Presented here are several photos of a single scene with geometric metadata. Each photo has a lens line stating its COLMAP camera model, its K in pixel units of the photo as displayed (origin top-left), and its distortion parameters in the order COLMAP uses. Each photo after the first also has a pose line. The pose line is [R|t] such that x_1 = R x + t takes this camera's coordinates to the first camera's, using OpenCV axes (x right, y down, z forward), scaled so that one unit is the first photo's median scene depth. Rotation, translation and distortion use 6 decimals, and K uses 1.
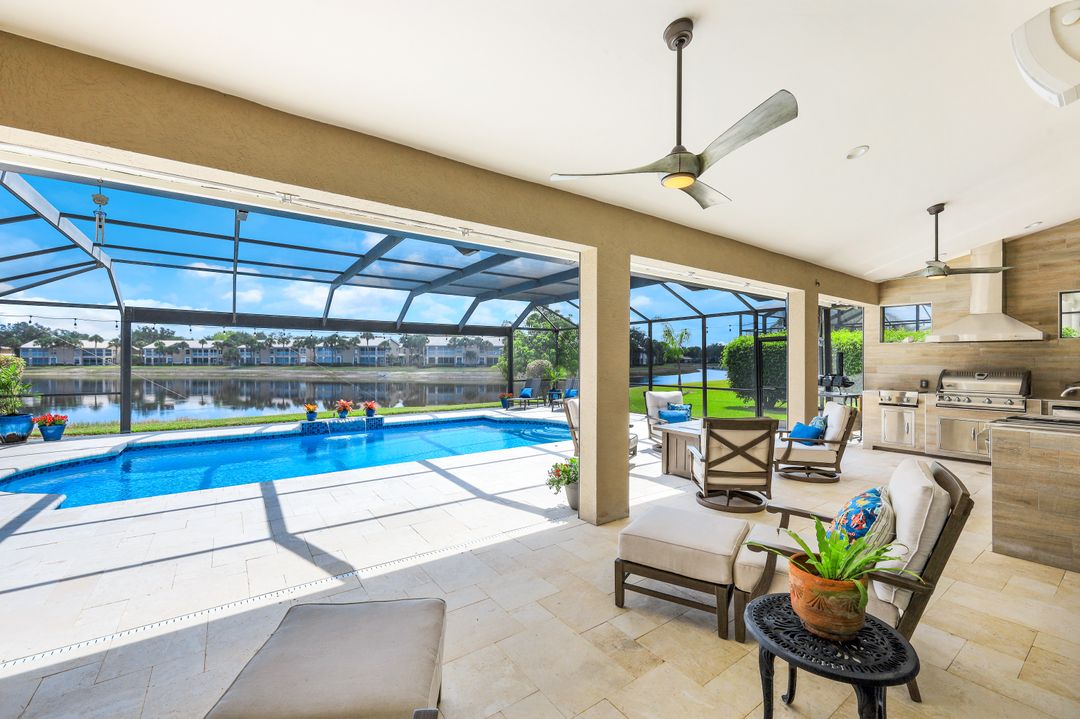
lens RADIAL K [[445.4, 0, 534.5], [0, 445.4, 360.3], [0, 0, 1]] dist [-0.001174, 0.000490]
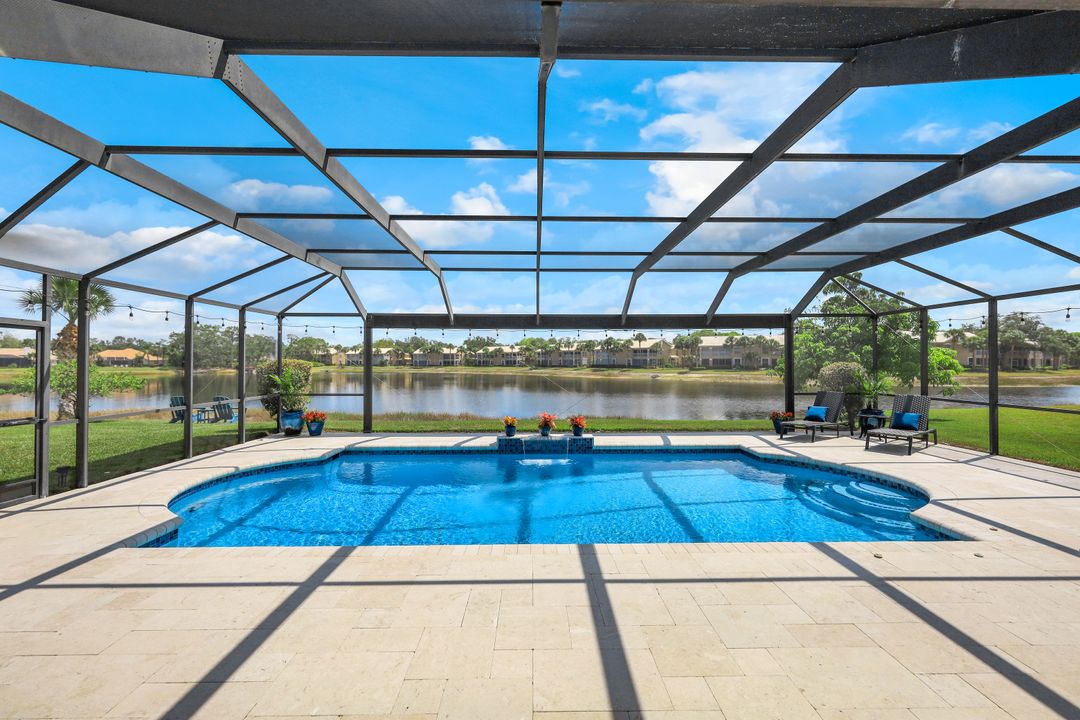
lens RADIAL K [[445.4, 0, 535.0], [0, 445.4, 366.9], [0, 0, 1]] dist [-0.001174, 0.000490]
pose [[0.826043, 0.004028, -0.563593, 0.005156], [0.002436, 0.999940, 0.010717, -0.001859], [0.563602, -0.010226, 0.825983, 0.145414]]
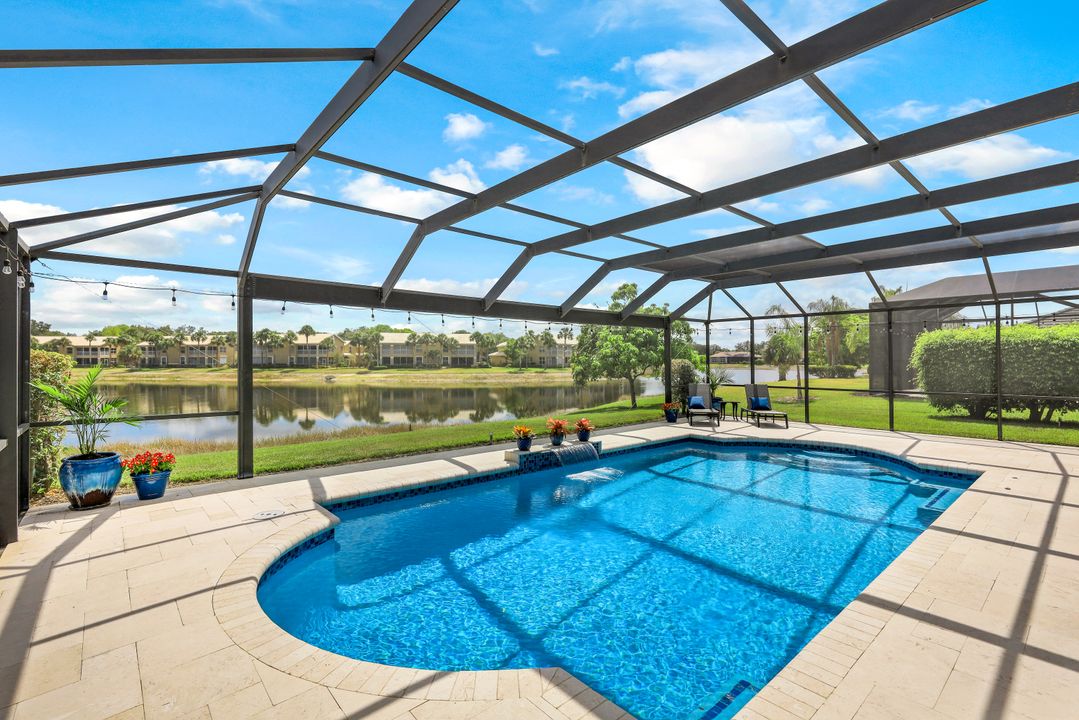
lens RADIAL K [[492.5, 0, 536.2], [0, 492.5, 357.4], [0, 0, 1]] dist [0.001626, 0.000509]
pose [[0.994226, -0.000881, 0.107299, -0.246882], [0.001503, 0.999983, -0.005713, 0.000599], [-0.107293, 0.005842, 0.994210, 0.115550]]
